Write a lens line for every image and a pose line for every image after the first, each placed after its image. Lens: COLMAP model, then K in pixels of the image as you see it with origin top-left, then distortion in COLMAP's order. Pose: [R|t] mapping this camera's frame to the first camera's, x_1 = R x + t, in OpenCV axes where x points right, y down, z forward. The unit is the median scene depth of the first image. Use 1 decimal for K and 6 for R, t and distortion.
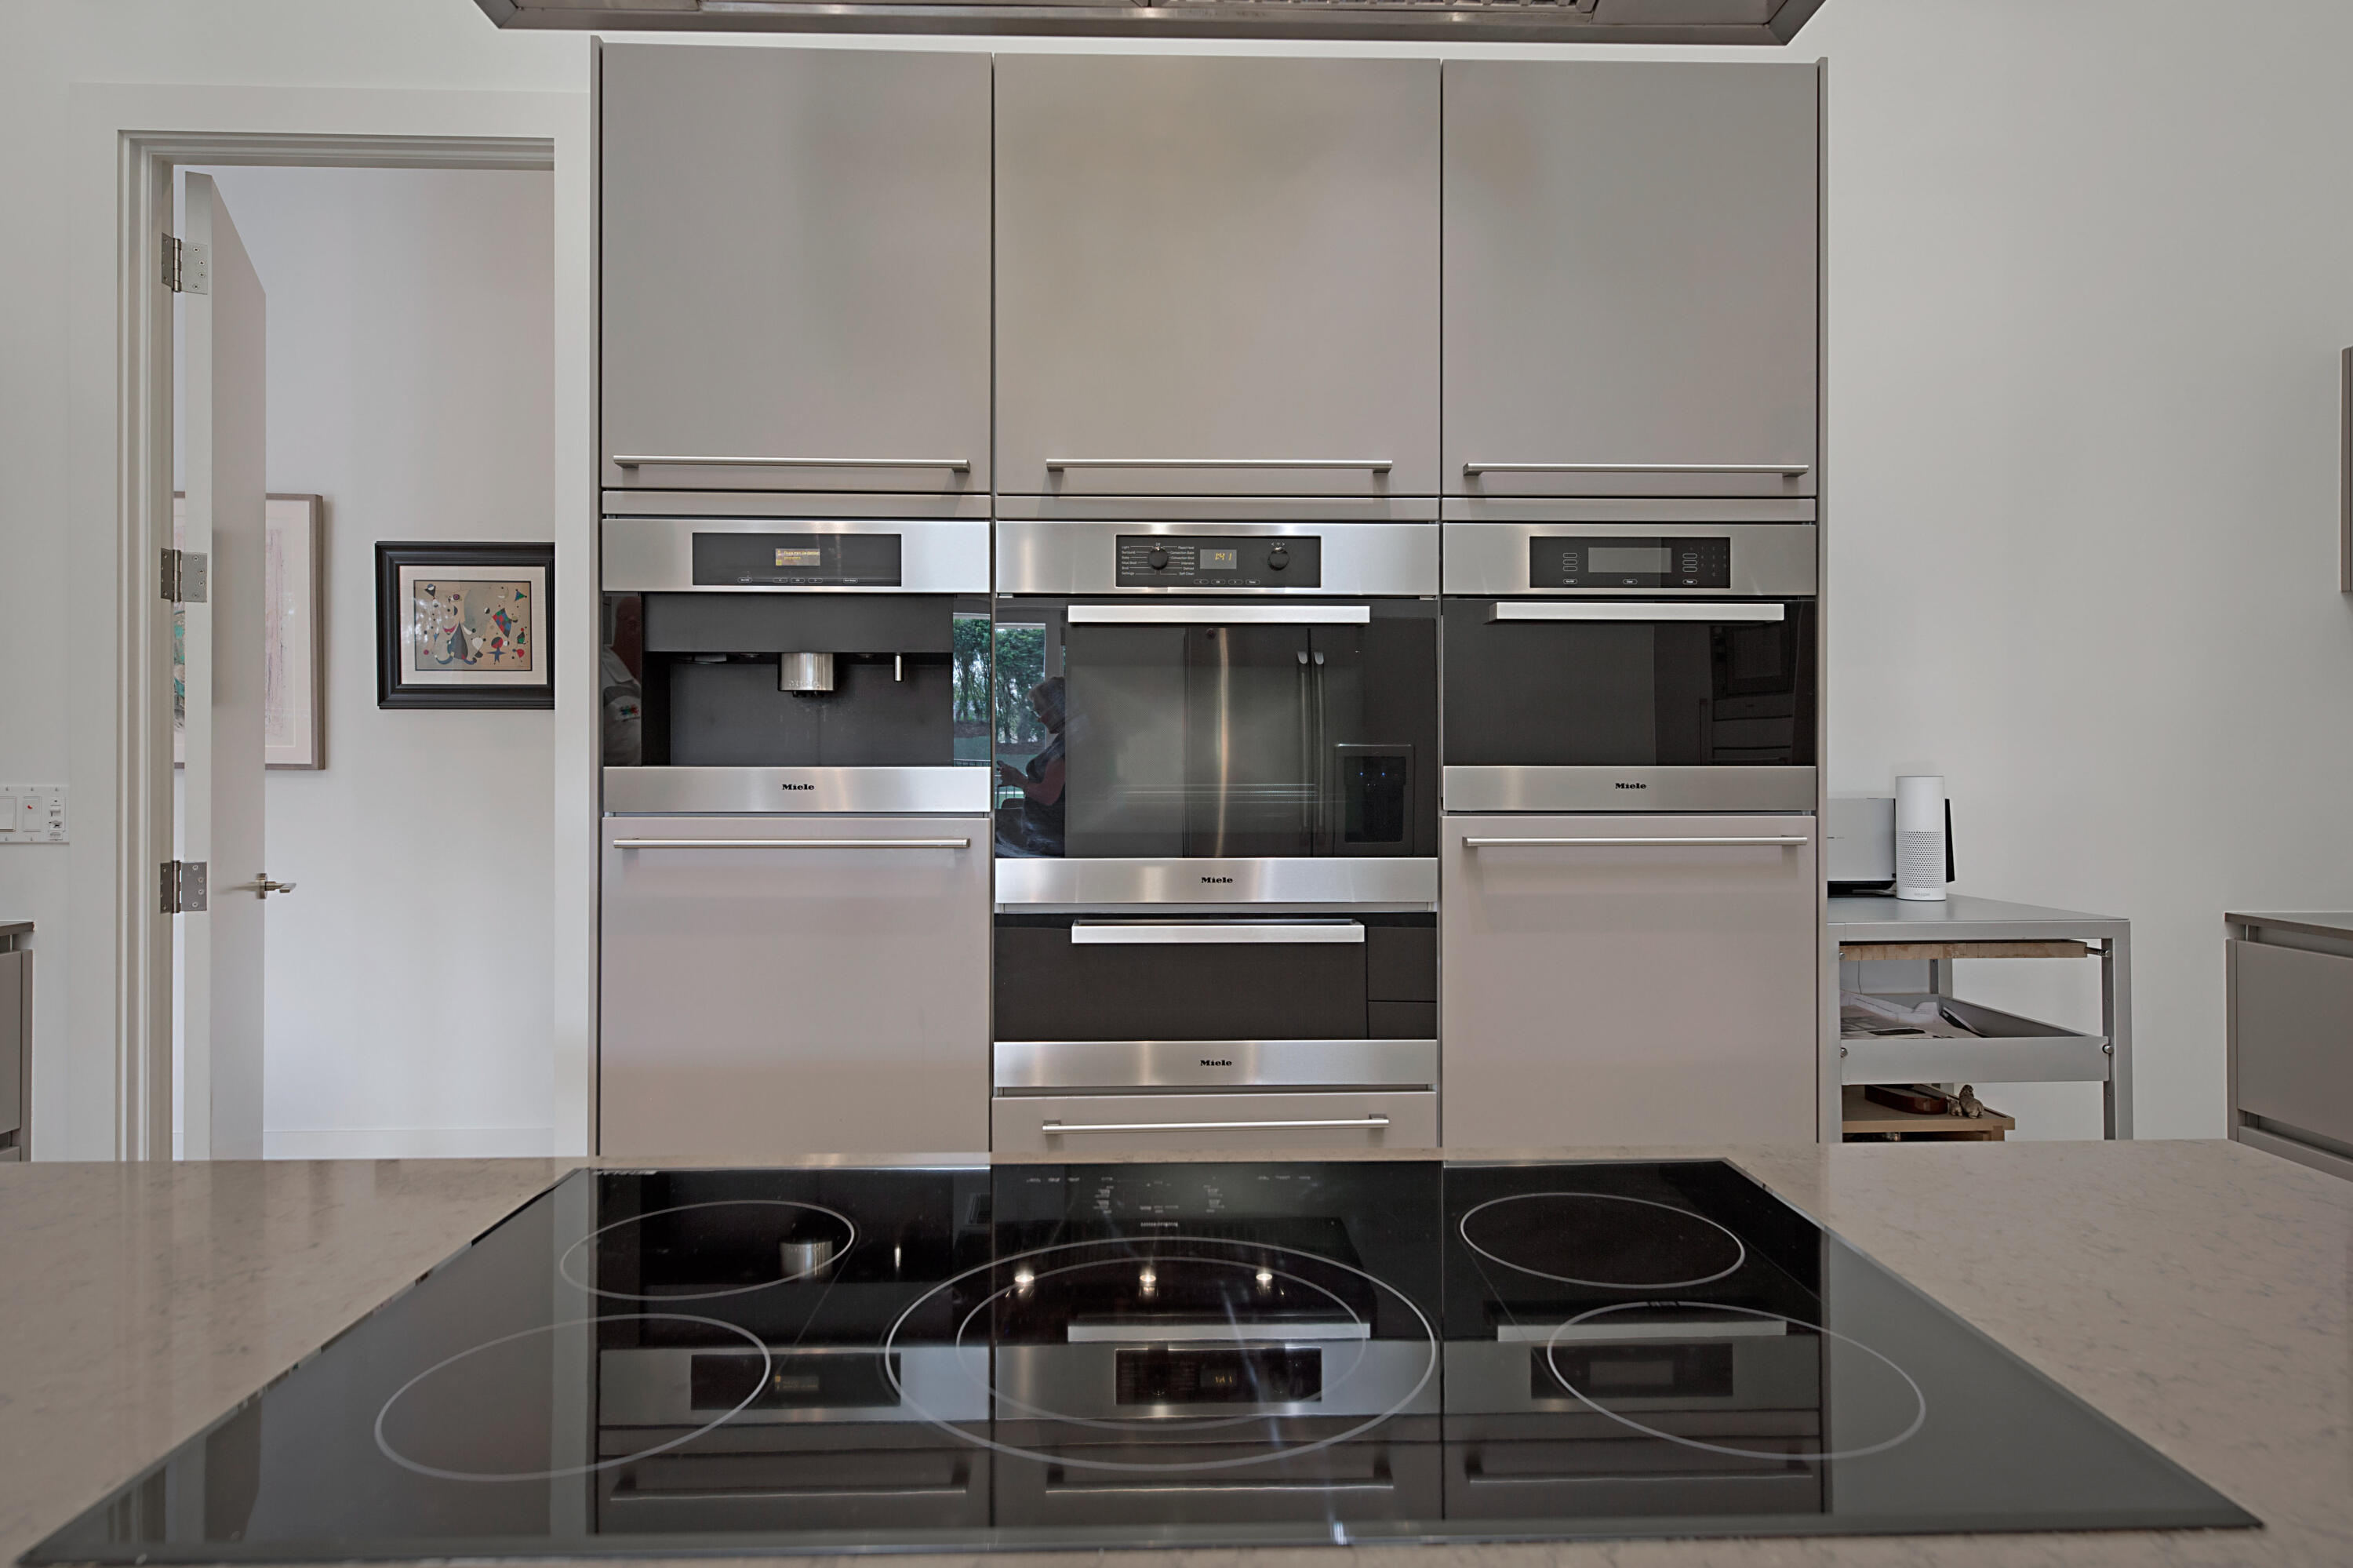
lens RADIAL K [[1676.0, 0, 1176.5], [0, 1676.0, 784.0], [0, 0, 1]] dist [0.000404, 0.000282]
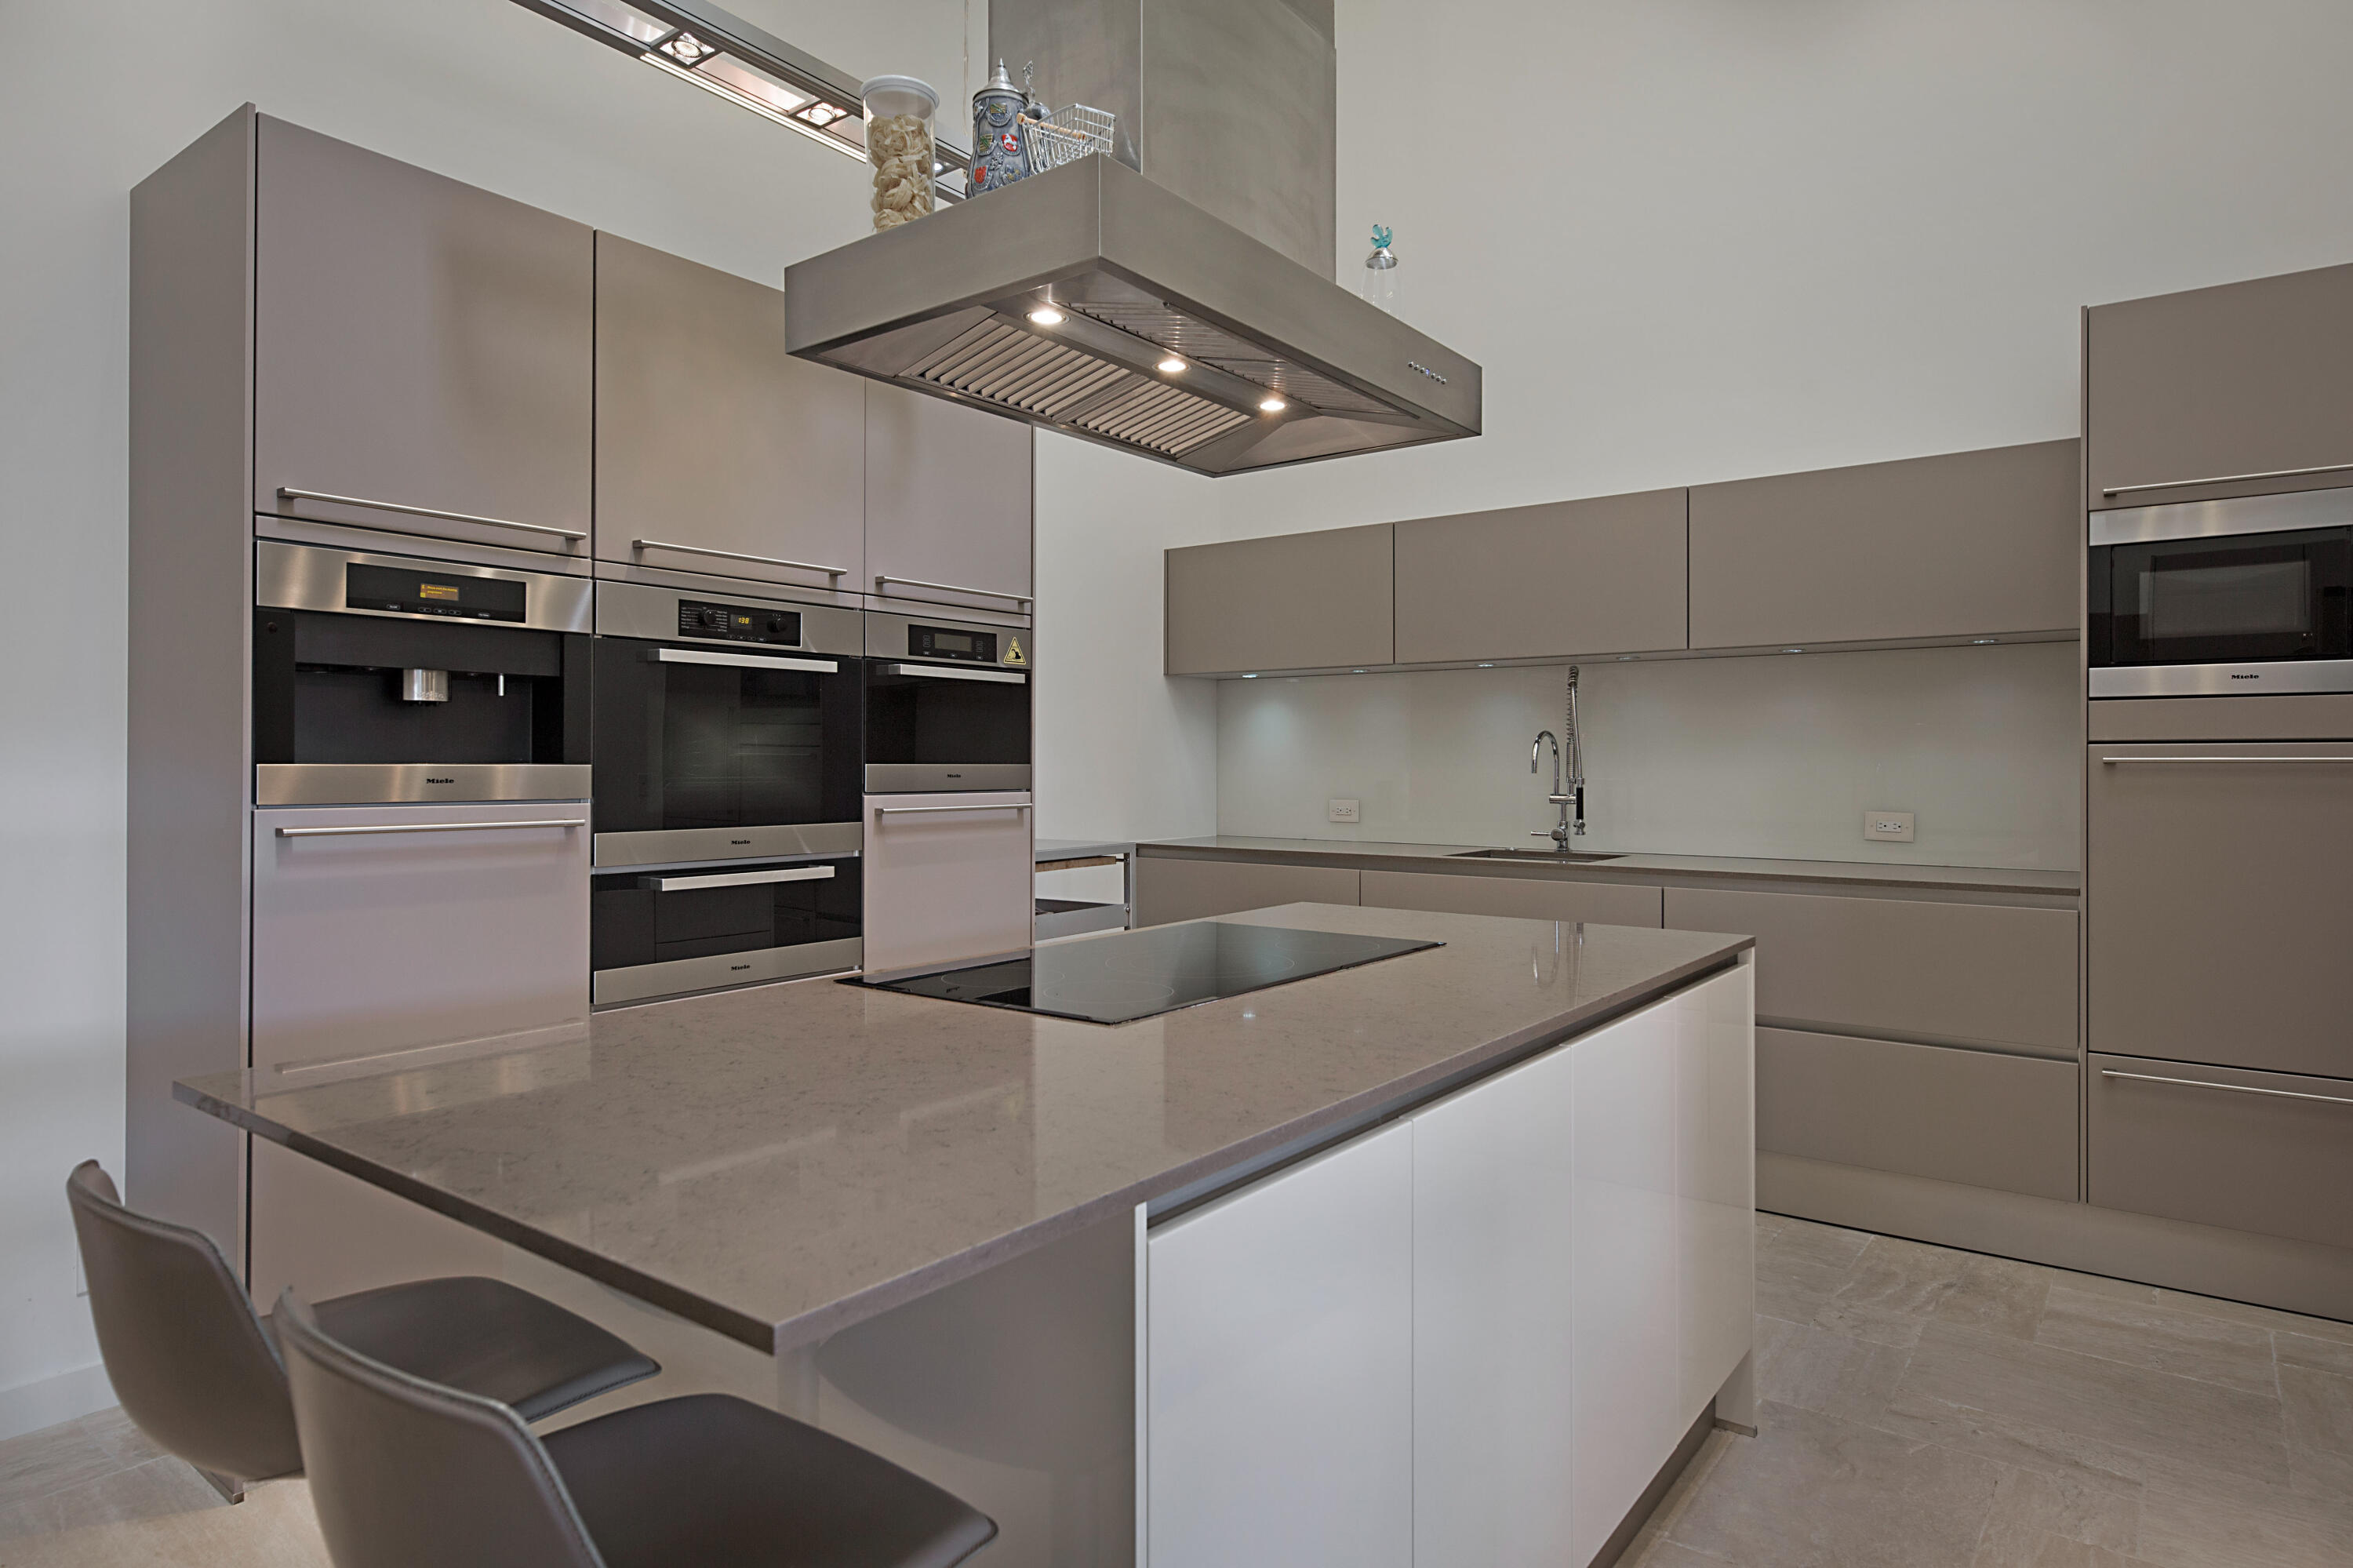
lens RADIAL K [[1323.9, 0, 1184.8], [0, 1323.9, 764.4], [0, 0, 1]] dist [-0.003840, -0.000427]
pose [[0.630679, 0.000440, 0.776044, -0.622891], [0.008039, 0.999942, -0.007100, 0.000660], [-0.776002, 0.010716, 0.630639, -0.023067]]
